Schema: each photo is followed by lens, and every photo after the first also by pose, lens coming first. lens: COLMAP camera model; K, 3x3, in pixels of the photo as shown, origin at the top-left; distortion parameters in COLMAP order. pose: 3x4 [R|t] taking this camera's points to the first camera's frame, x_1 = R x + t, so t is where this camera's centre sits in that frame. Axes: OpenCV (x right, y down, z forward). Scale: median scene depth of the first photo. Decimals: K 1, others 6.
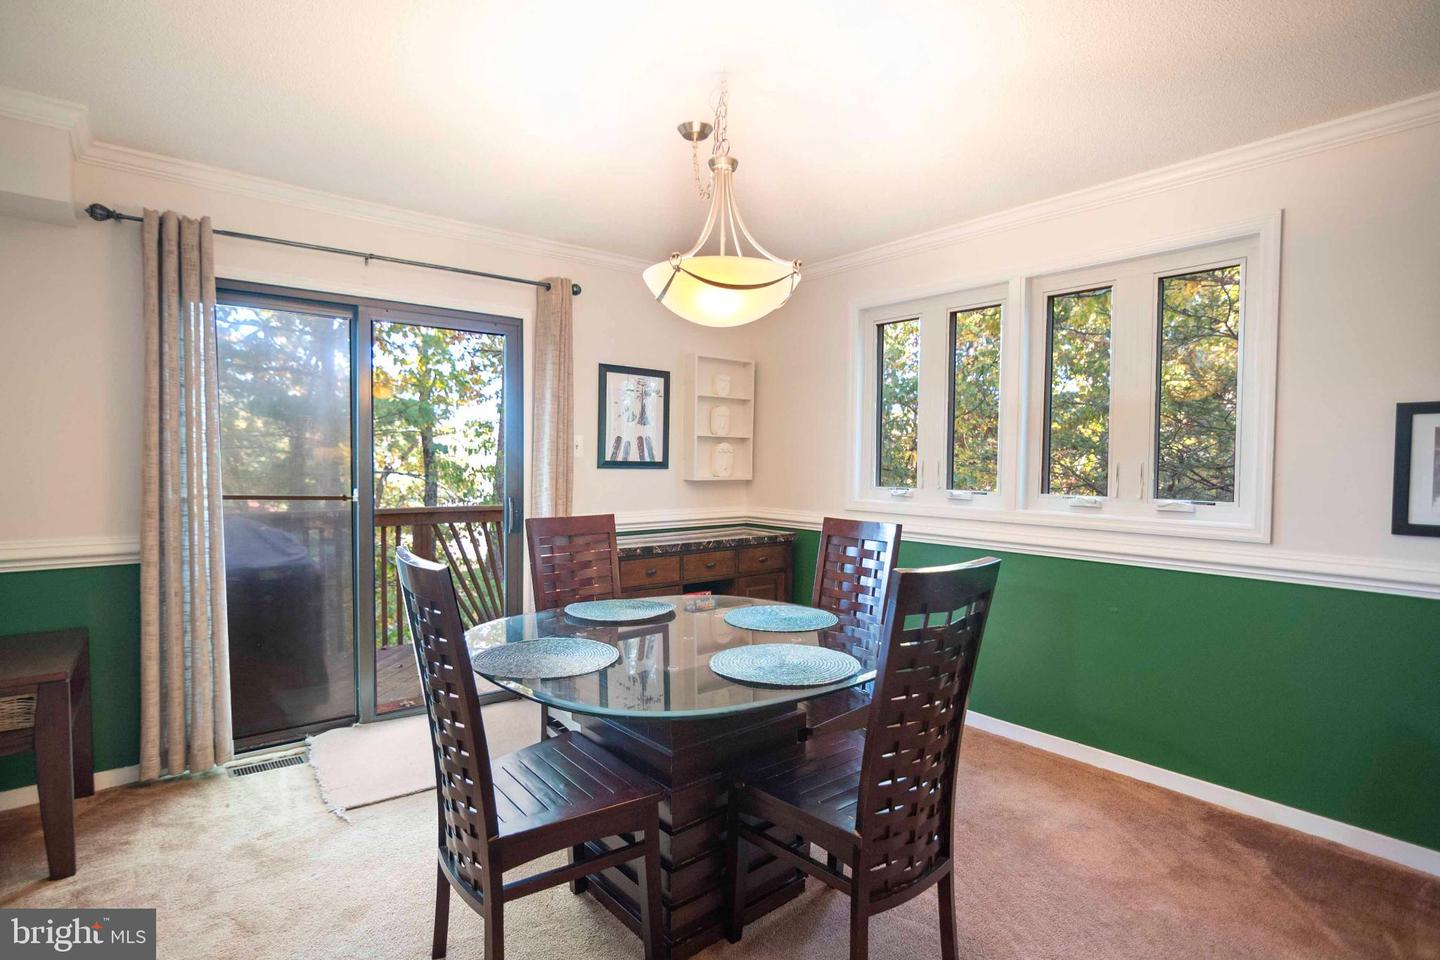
lens RADIAL K [[712.1, 0, 715.3], [0, 712.1, 485.4], [0, 0, 1]] dist [-0.032110, 0.012595]
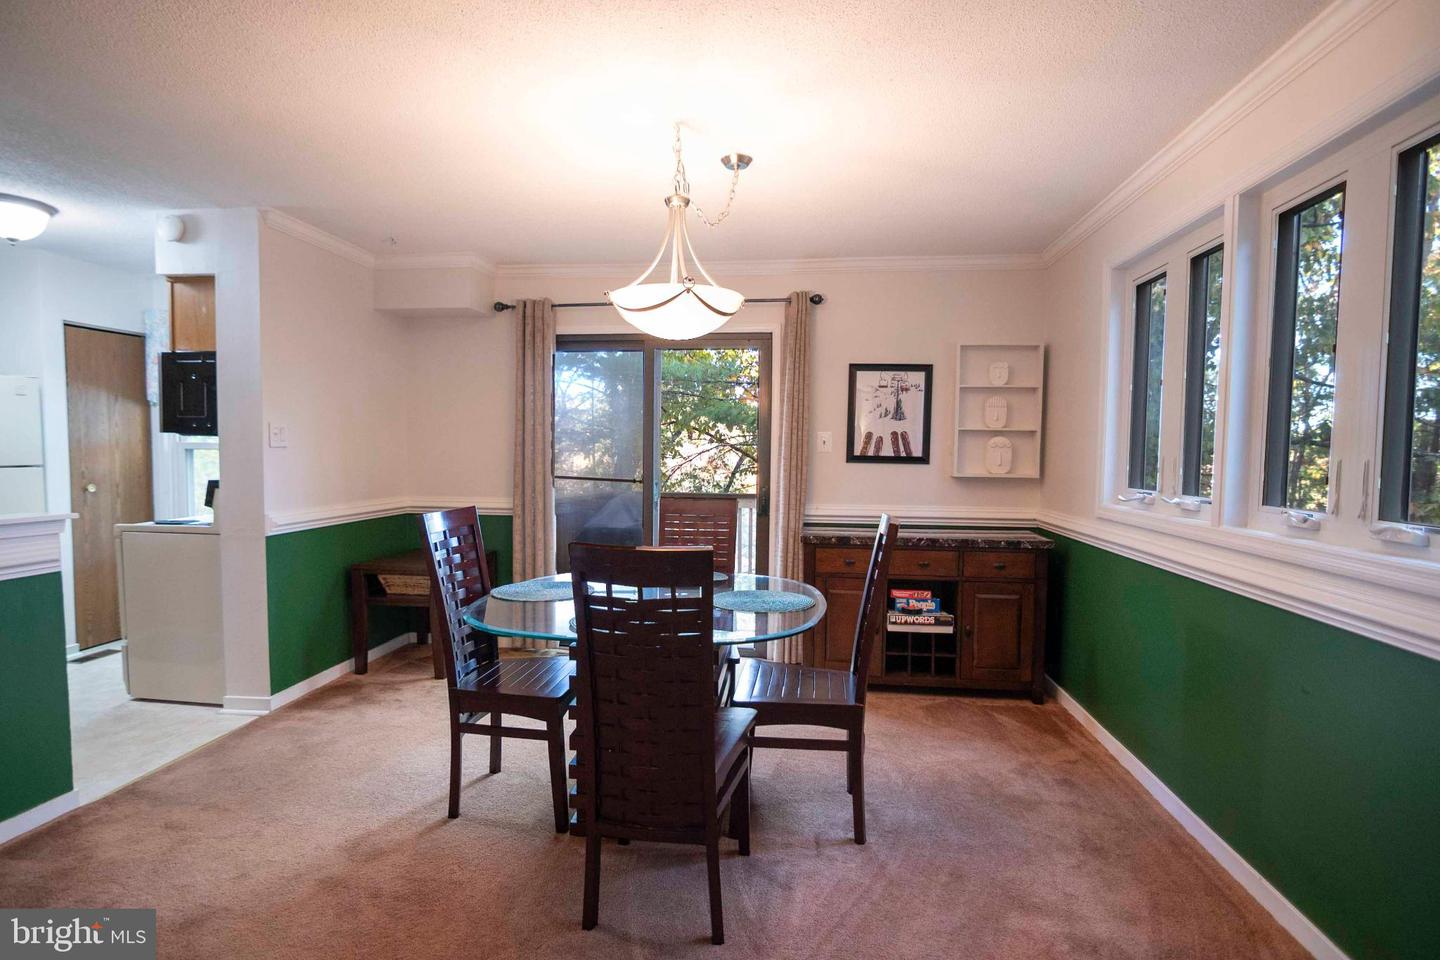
lens RADIAL K [[712.1, 0, 715.3], [0, 712.1, 485.4], [0, 0, 1]] dist [-0.032110, 0.012595]
pose [[0.687987, 0.034499, -0.724903, 0.465985], [-0.032051, 0.999339, 0.017141, -0.001493], [0.725015, 0.011441, 0.688638, 0.122629]]
